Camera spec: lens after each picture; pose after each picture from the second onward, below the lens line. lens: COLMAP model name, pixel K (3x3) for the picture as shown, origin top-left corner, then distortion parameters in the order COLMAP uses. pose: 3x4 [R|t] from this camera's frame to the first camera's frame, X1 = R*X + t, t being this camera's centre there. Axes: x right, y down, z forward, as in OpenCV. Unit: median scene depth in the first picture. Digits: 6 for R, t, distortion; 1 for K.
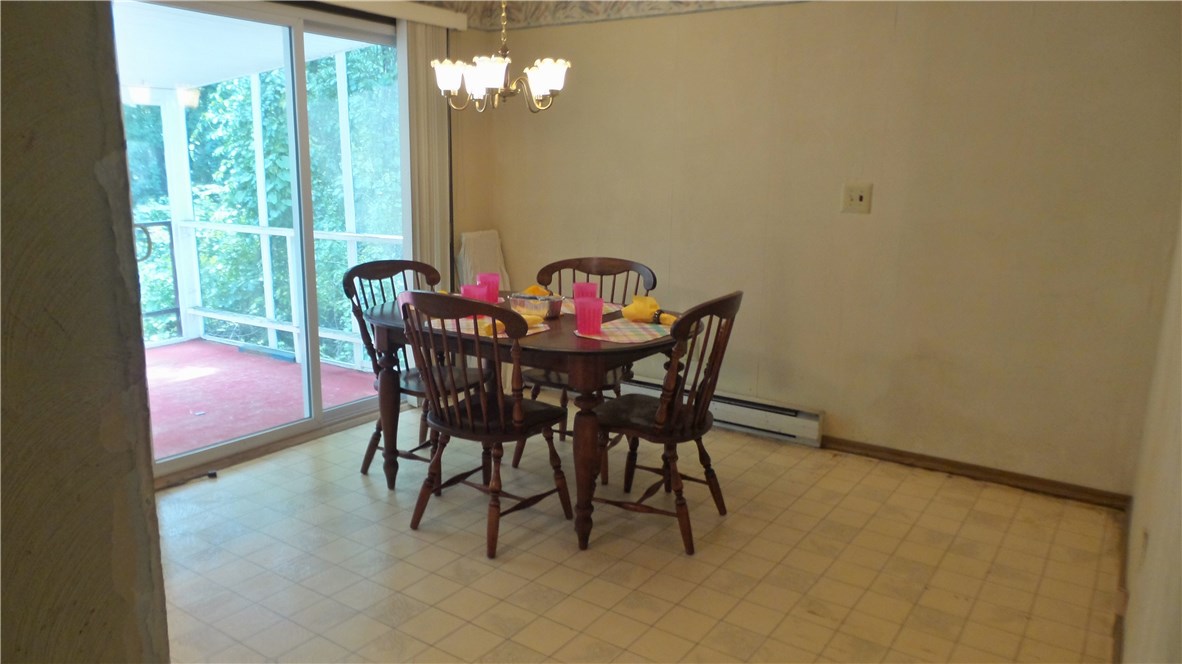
lens RADIAL K [[816.2, 0, 596.2], [0, 816.2, 338.6], [0, 0, 1]] dist [0.006650, 0.001333]
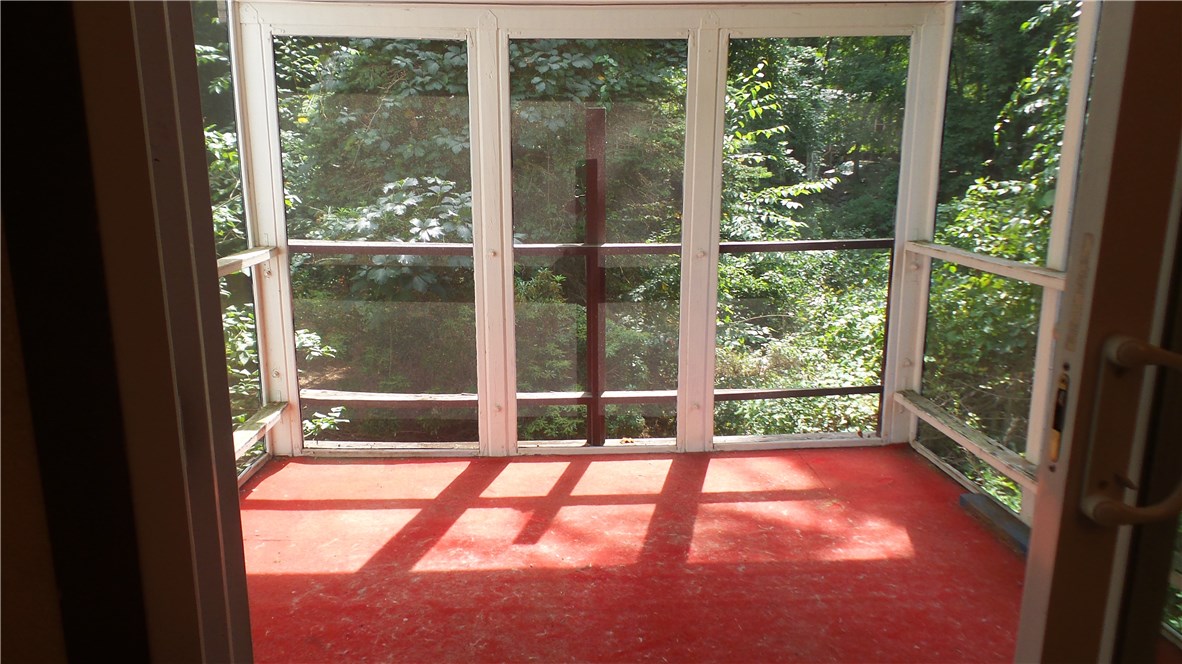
lens RADIAL K [[816.2, 0, 596.2], [0, 816.2, 338.6], [0, 0, 1]] dist [0.006650, 0.001333]
pose [[0.597513, 0.157763, -0.786187, -0.113105], [-0.154833, 0.984702, 0.079923, -0.055358], [0.786769, 0.073973, 0.612799, 0.302825]]
